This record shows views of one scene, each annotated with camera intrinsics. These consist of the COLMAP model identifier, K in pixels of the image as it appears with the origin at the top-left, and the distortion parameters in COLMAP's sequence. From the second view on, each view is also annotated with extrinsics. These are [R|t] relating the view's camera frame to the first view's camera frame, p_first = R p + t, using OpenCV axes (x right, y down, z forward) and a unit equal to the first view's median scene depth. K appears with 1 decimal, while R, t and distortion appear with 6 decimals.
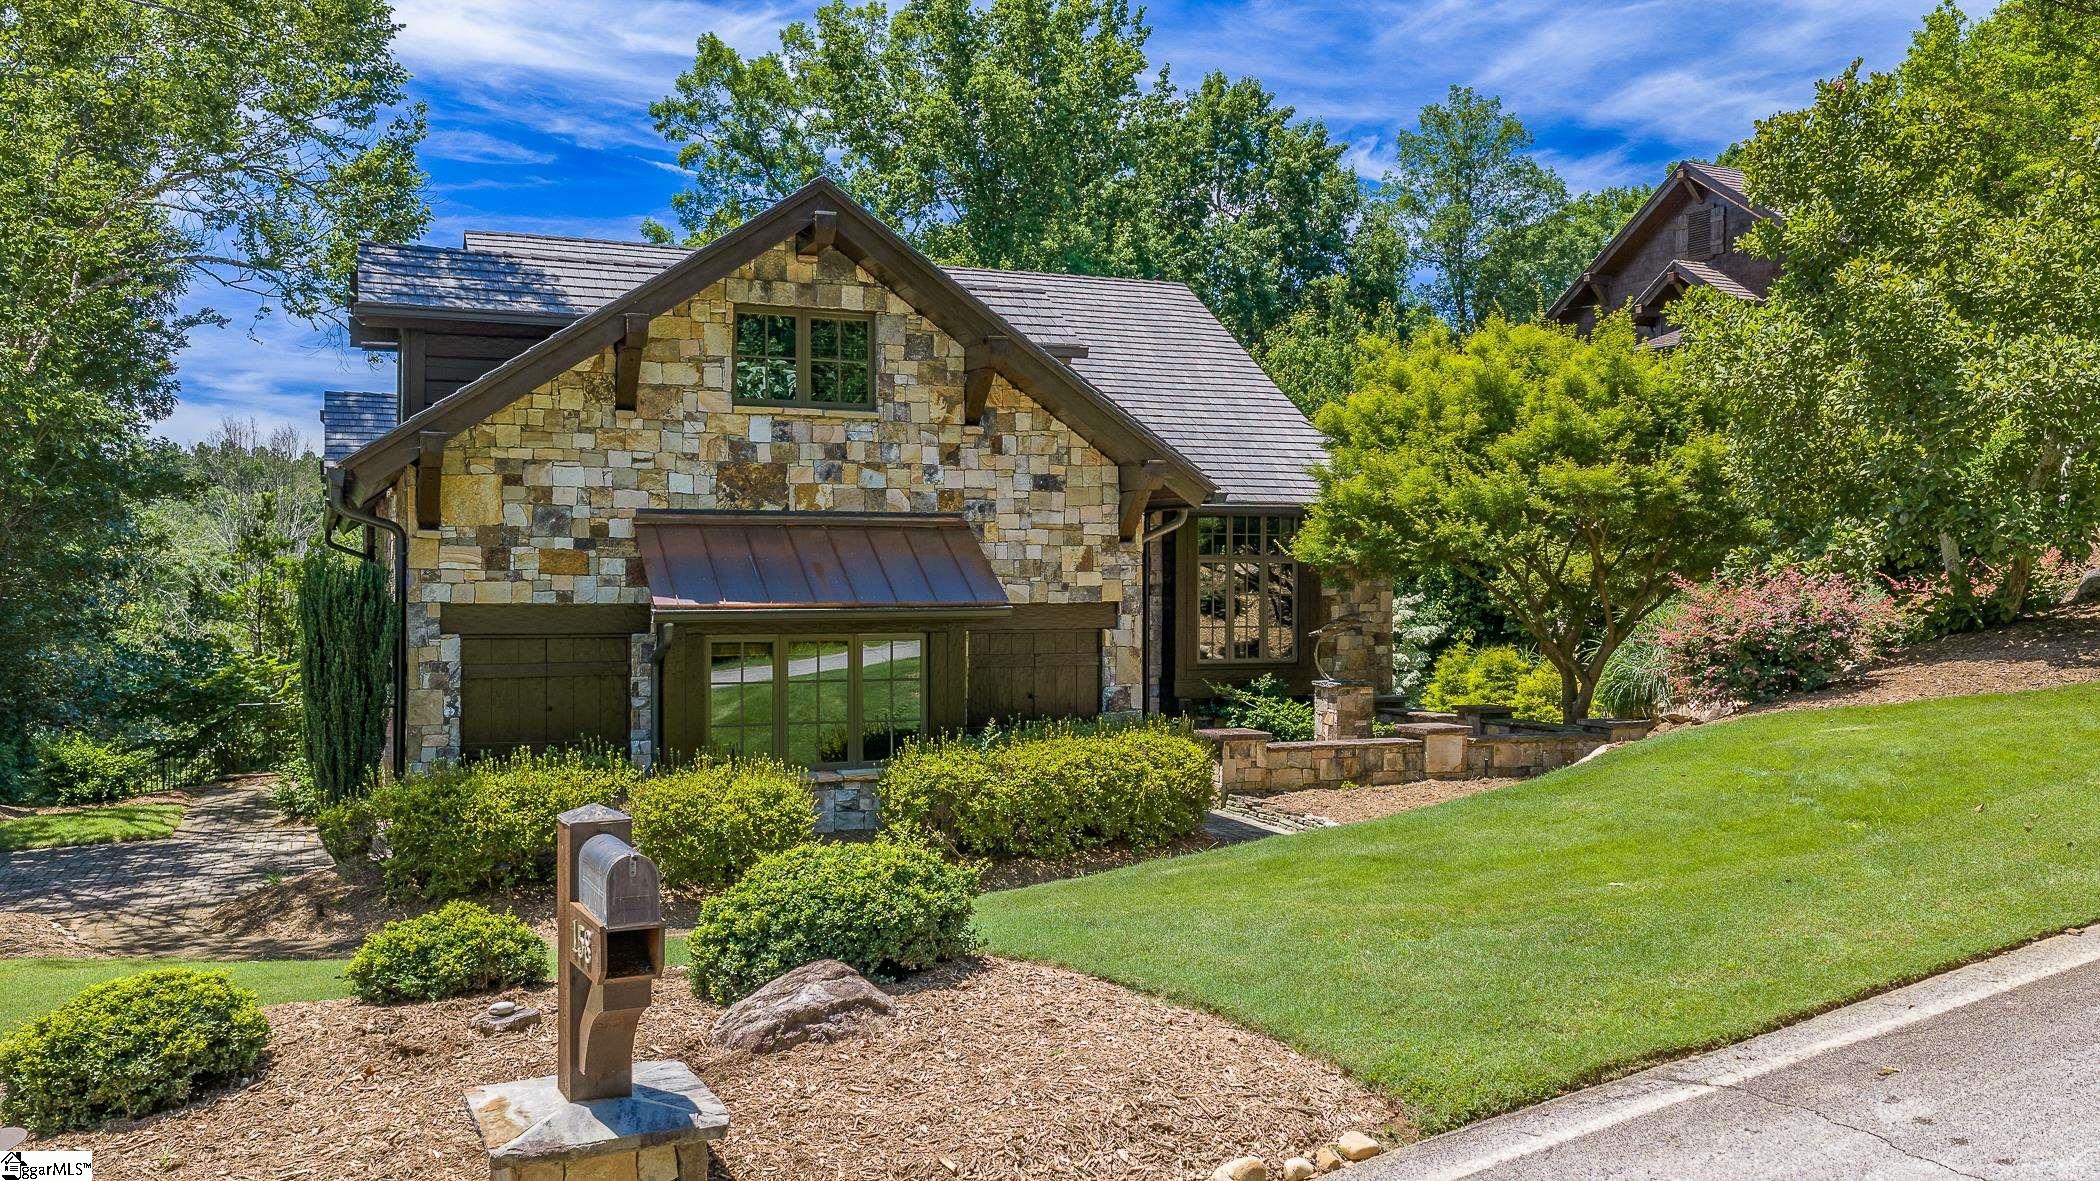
lens RADIAL K [[1752.0, 0, 1062.0], [0, 1752.0, 591.0], [0, 0, 1]] dist [0.024972, -0.040620]
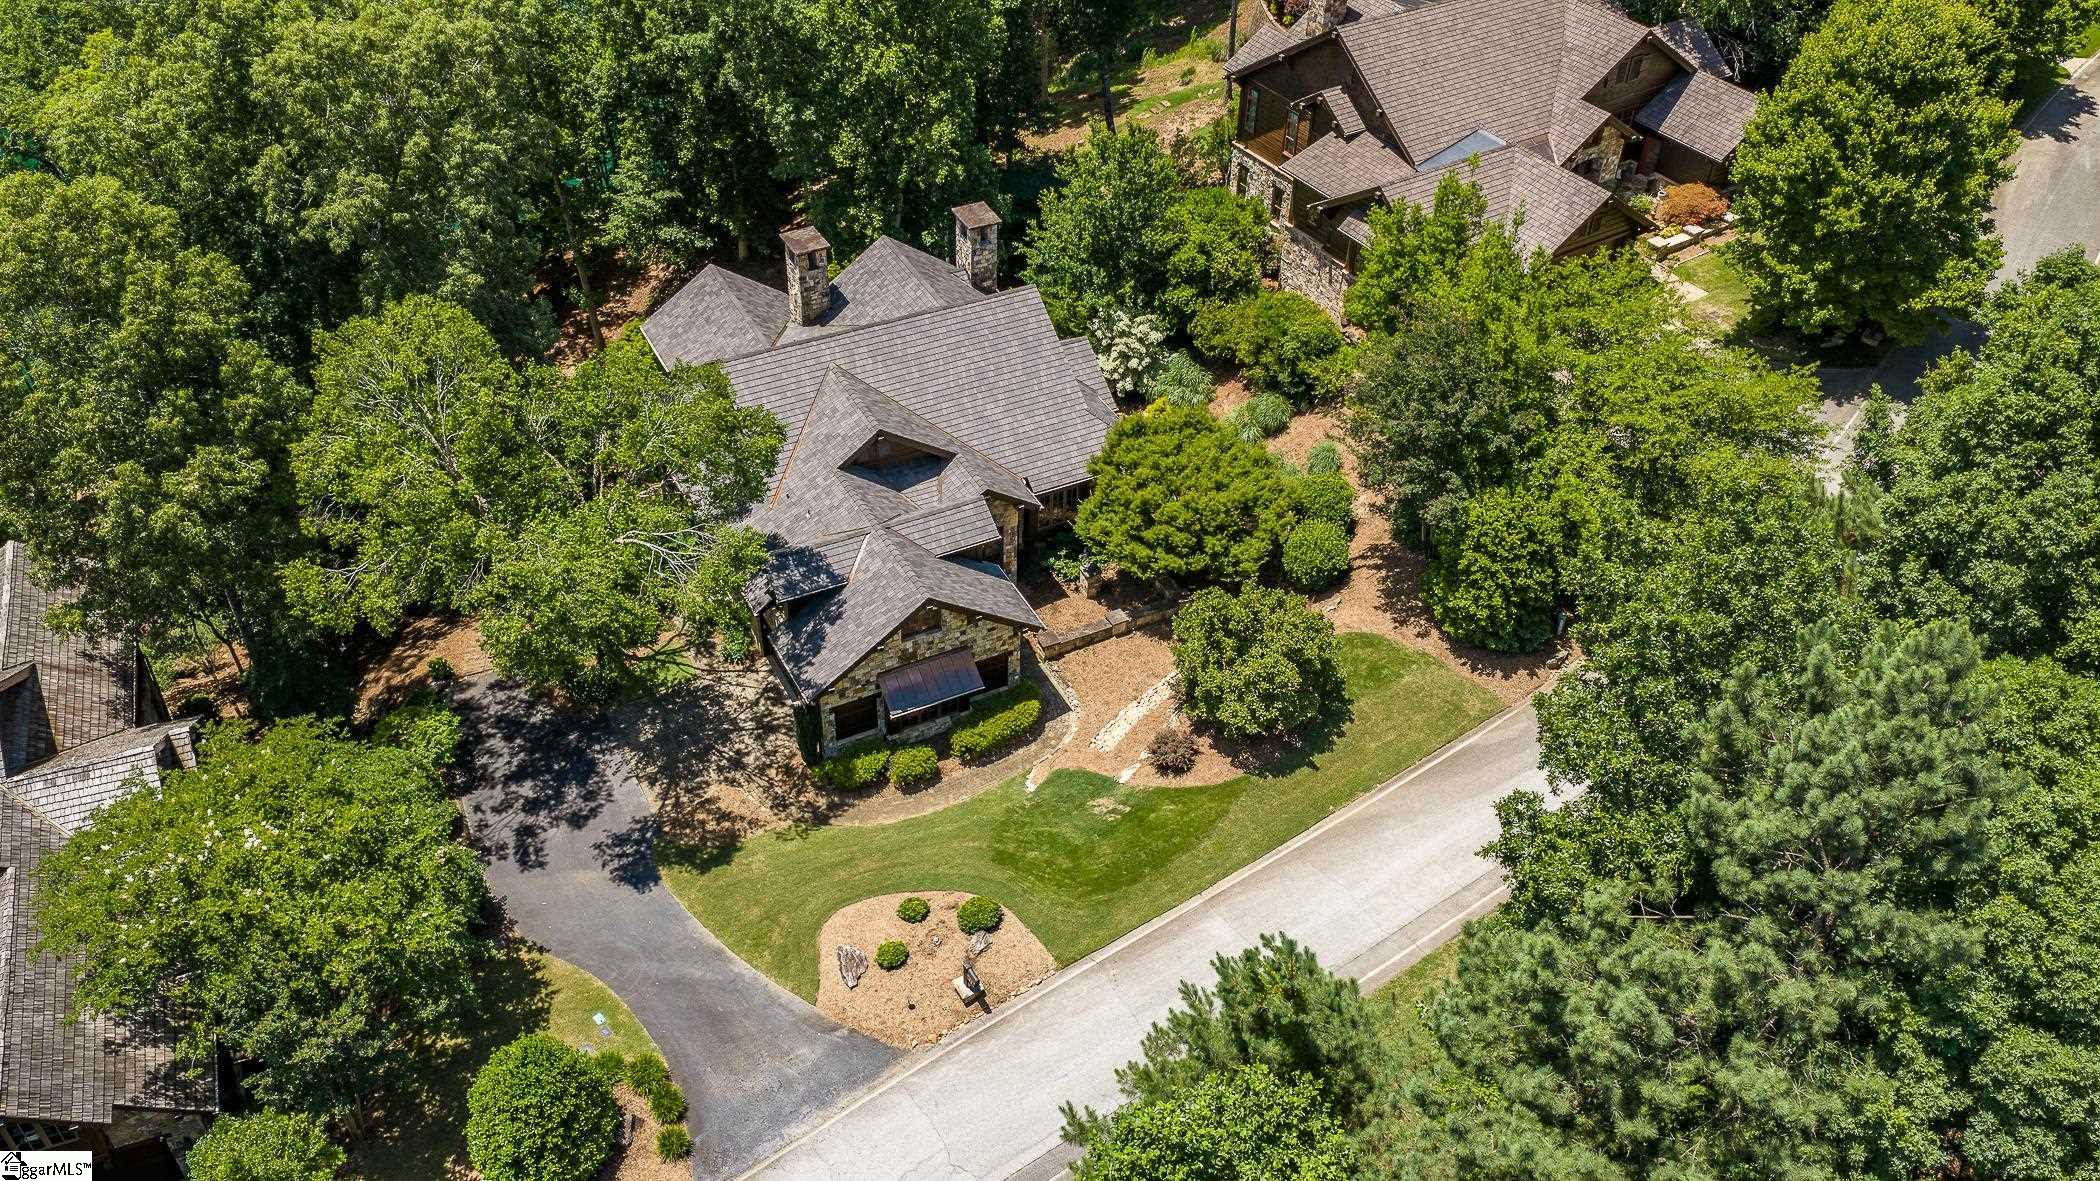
lens RADIAL K [[1752.0, 0, 1041.4], [0, 1752.0, 591.8], [0, 0, 1]] dist [0.024972, -0.040620]
pose [[0.996717, -0.034745, 0.073126, -0.156038], [-0.019772, 0.771418, 0.636021, -2.240899], [-0.078509, -0.635379, 0.768199, -1.495507]]
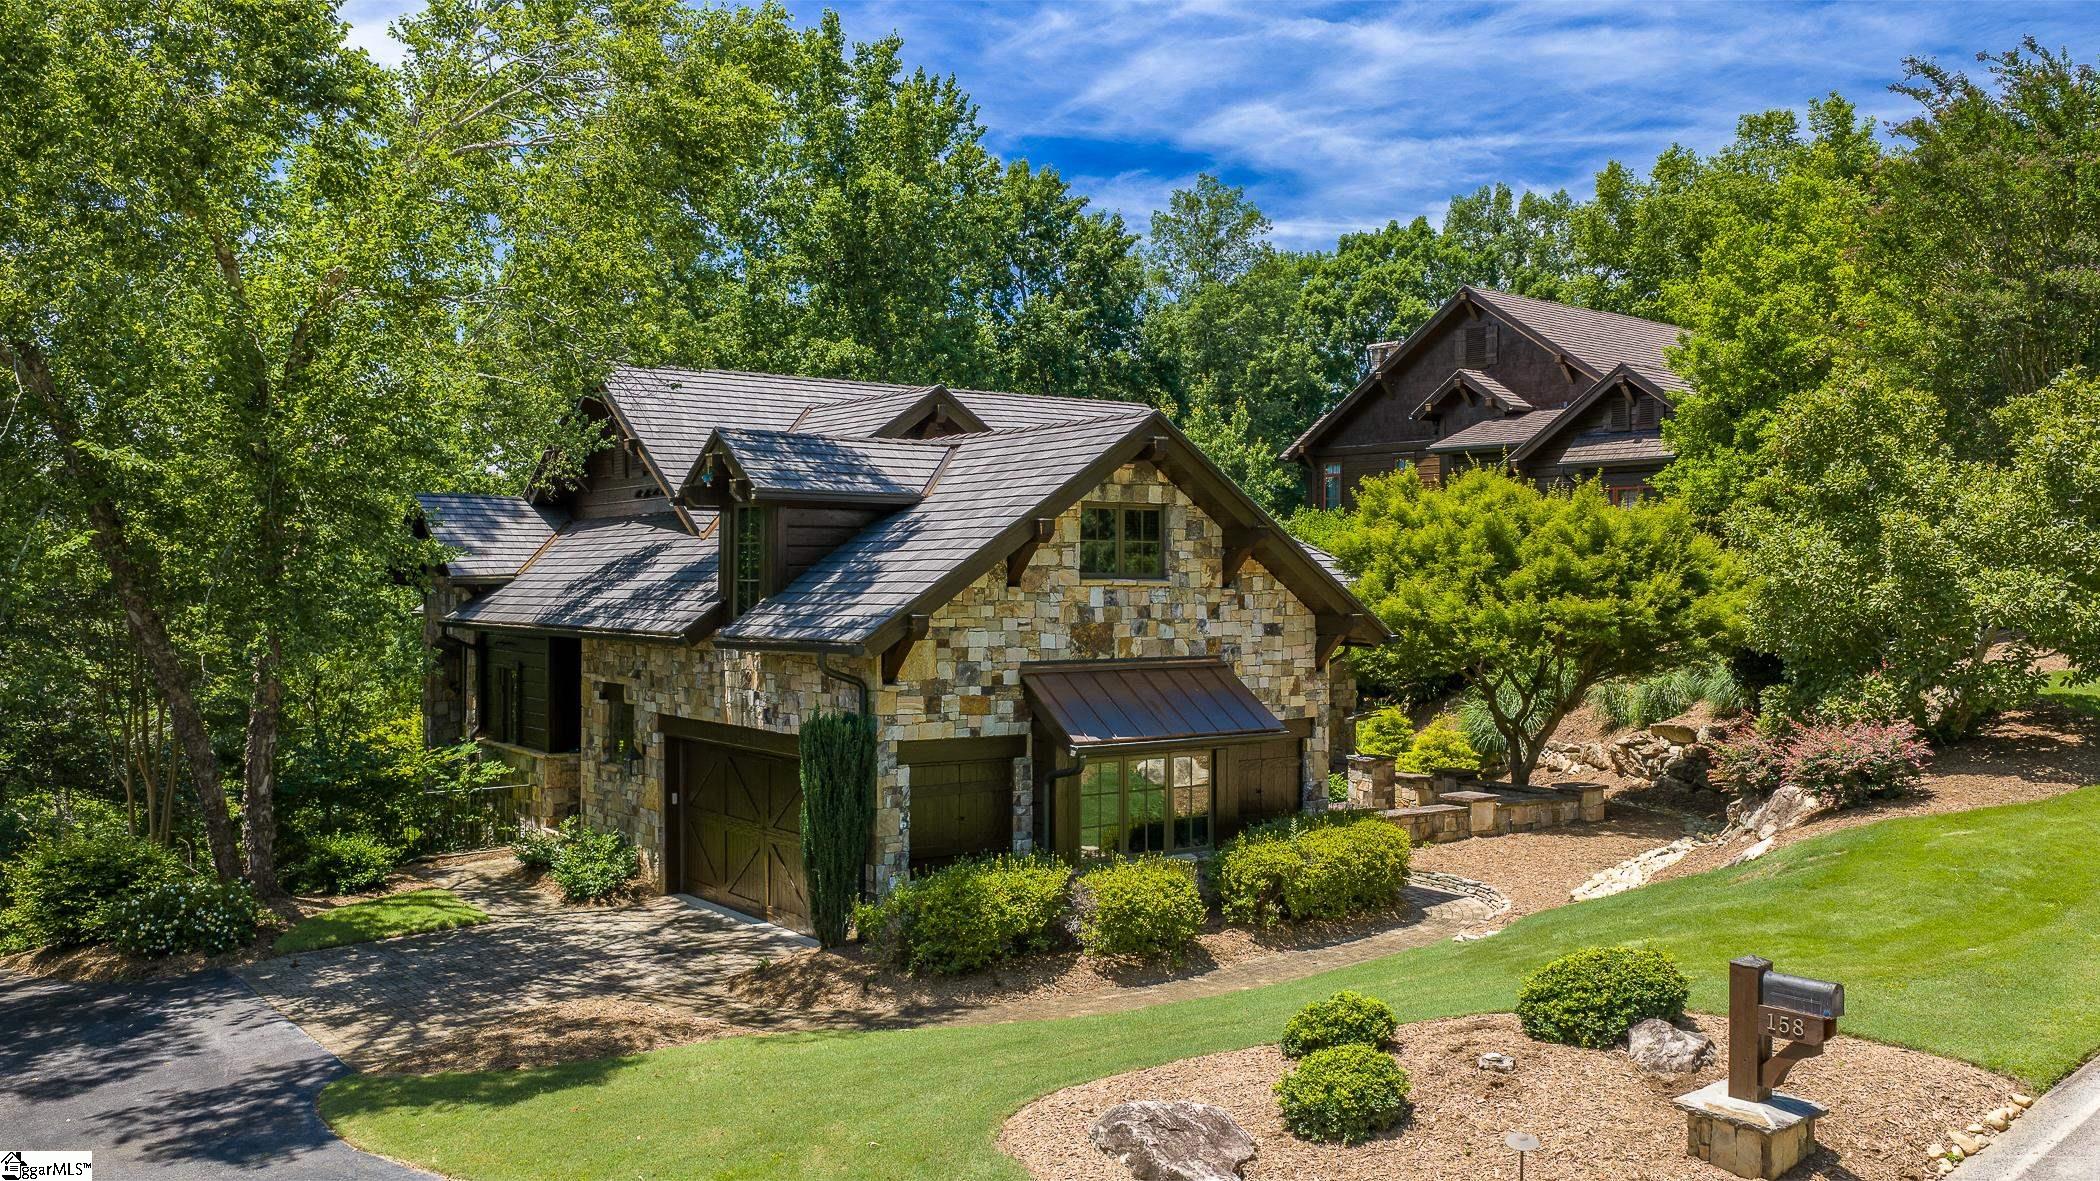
lens RADIAL K [[1752.0, 0, 1055.9], [0, 1752.0, 581.5], [0, 0, 1]] dist [0.024972, -0.040620]
pose [[0.973367, 0.003105, 0.229230, -0.482688], [-0.002542, 0.999993, -0.002751, -0.096501], [-0.229237, 0.002095, 0.973368, -0.253717]]
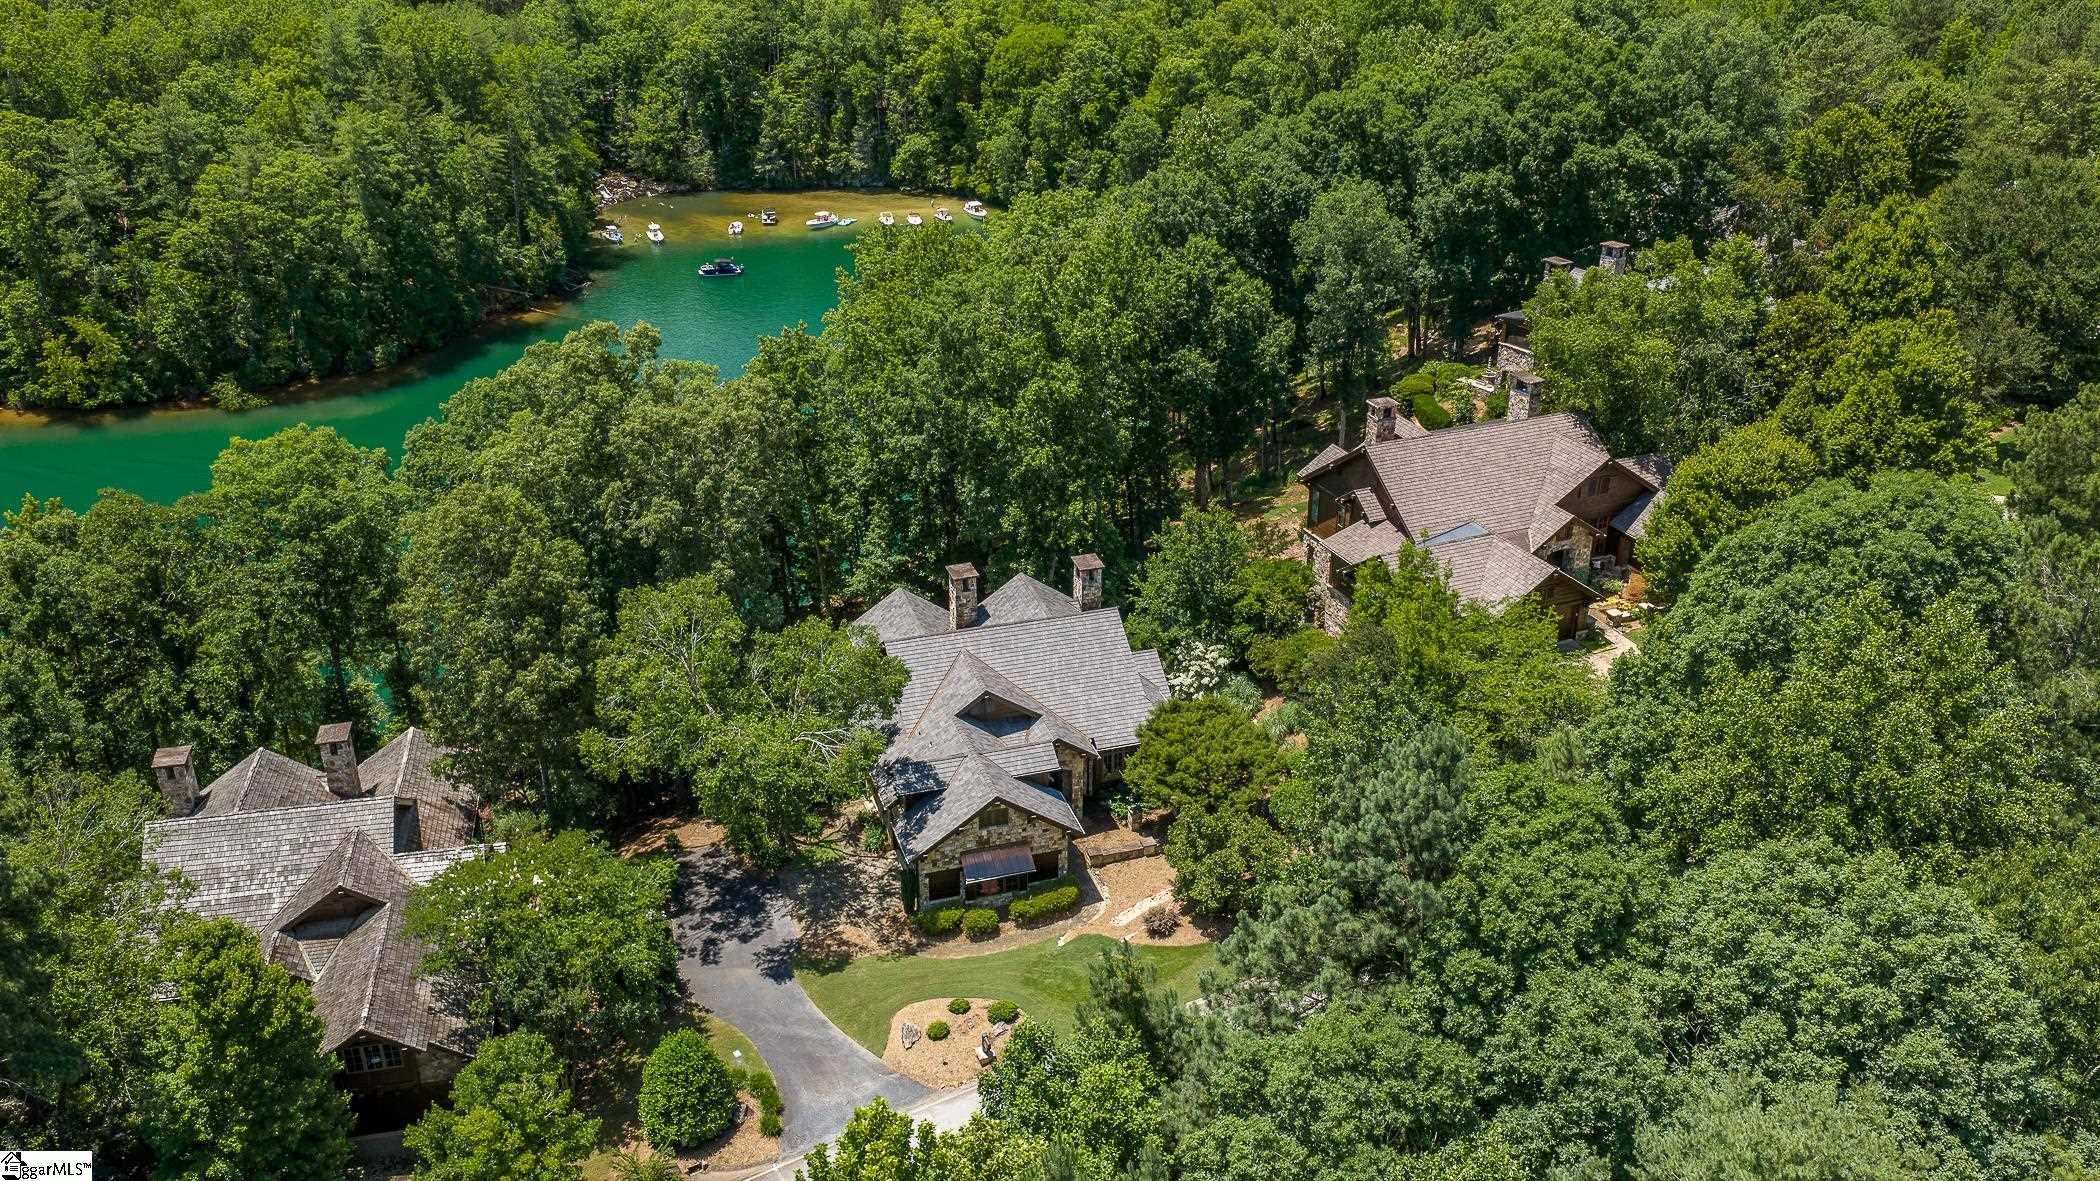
lens RADIAL K [[1752.0, 0, 1045.7], [0, 1752.0, 598.6], [0, 0, 1]] dist [0.024972, -0.040620]
pose [[0.995741, 0.037769, -0.084099, 0.363780], [0.002547, 0.900611, 0.434618, -2.668550], [0.092156, -0.432982, 0.896680, -2.921902]]
